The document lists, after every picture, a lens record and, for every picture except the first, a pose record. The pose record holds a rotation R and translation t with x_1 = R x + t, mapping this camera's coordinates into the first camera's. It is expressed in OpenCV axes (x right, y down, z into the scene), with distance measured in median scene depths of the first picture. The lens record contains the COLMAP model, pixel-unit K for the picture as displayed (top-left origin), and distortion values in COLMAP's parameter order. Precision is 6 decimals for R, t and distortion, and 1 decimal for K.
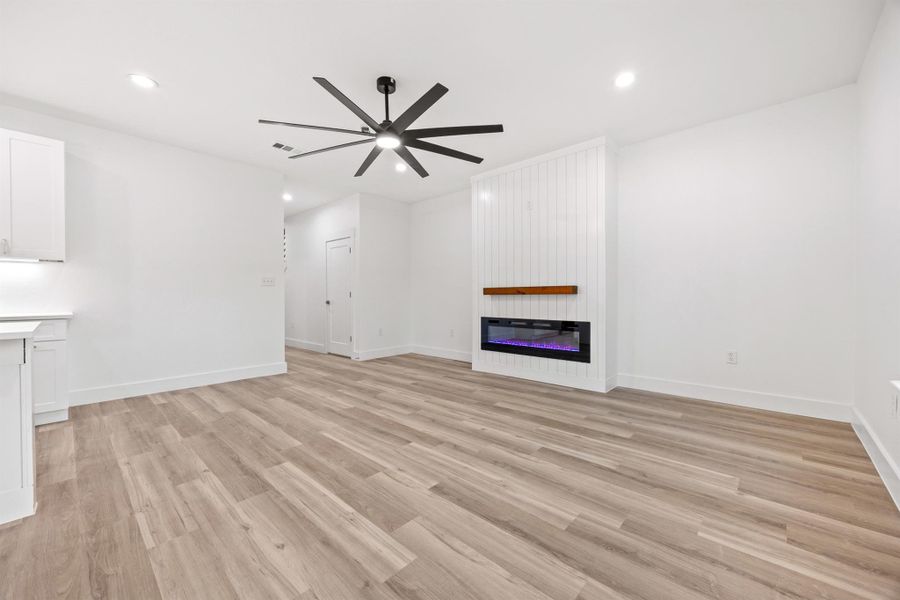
lens RADIAL K [[357.9, 0, 449.6], [0, 357.9, 300.4], [0, 0, 1]] dist [0.003669, -0.000208]
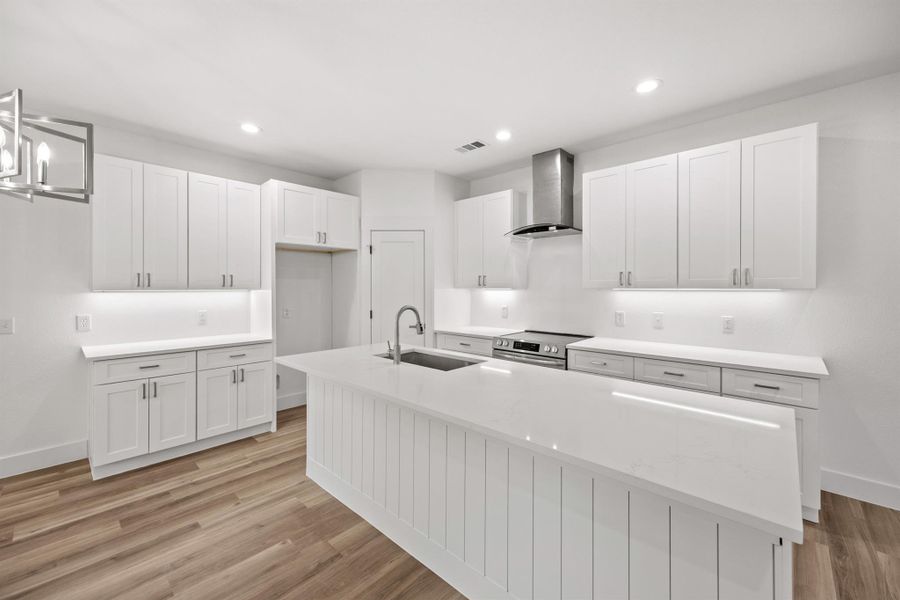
lens RADIAL K [[357.9, 0, 452.9], [0, 357.9, 286.1], [0, 0, 1]] dist [0.003669, -0.000208]
pose [[0.000633, -0.001871, -0.999998, -0.357900], [-0.013935, 0.999901, -0.001880, -0.106363], [0.999903, 0.013936, 0.000607, 0.281012]]
